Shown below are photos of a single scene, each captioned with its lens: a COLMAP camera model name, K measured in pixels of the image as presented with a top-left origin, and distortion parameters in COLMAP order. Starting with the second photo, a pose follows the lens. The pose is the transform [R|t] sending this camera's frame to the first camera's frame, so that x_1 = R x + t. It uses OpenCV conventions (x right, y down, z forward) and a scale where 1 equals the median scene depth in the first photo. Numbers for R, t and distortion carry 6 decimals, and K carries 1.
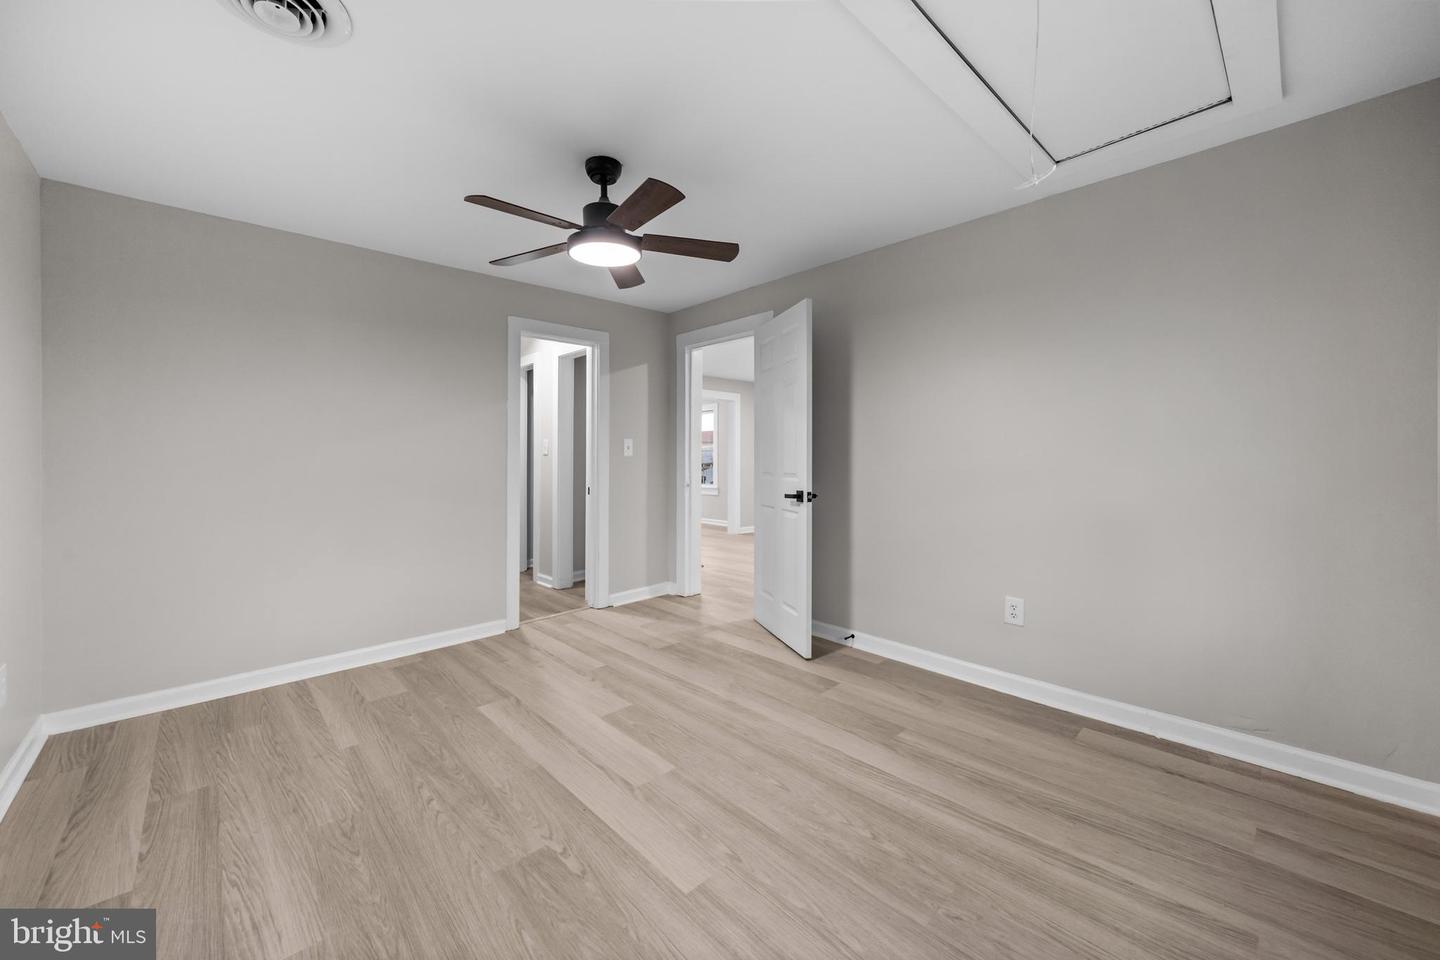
lens RADIAL K [[560.6, 0, 722.9], [0, 560.6, 468.4], [0, 0, 1]] dist [-0.003847, 0.000021]
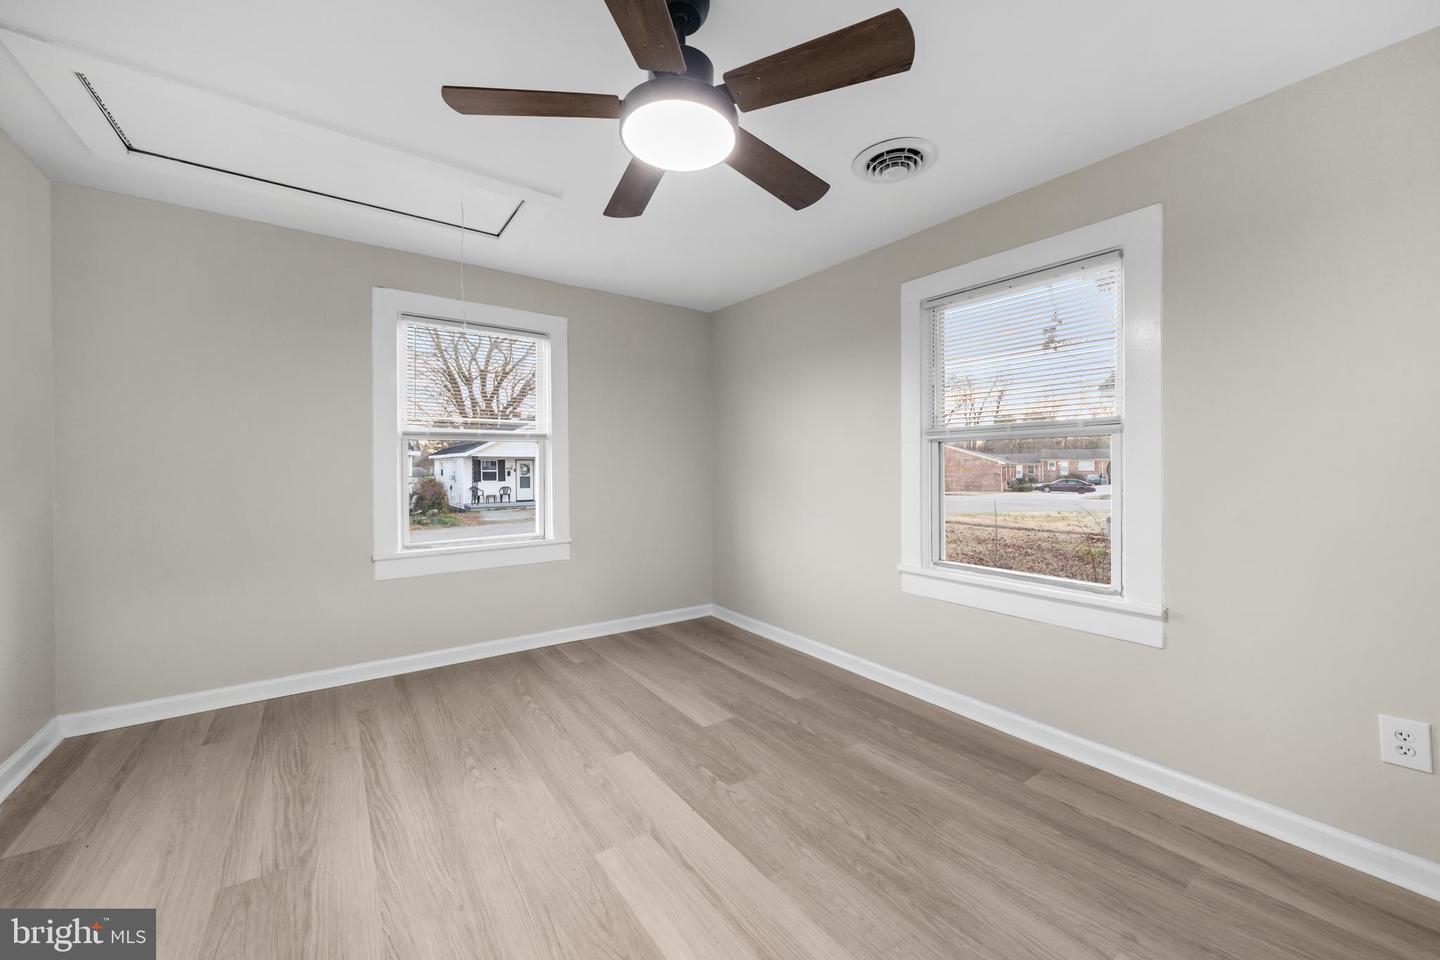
lens RADIAL K [[560.6, 0, 718.7], [0, 560.6, 472.0], [0, 0, 1]] dist [-0.003847, 0.000021]
pose [[-0.990164, 0.001146, 0.139908, -0.426805], [0.003666, 0.999836, 0.017751, -0.026147], [-0.139865, 0.018089, -0.990005, 2.023391]]
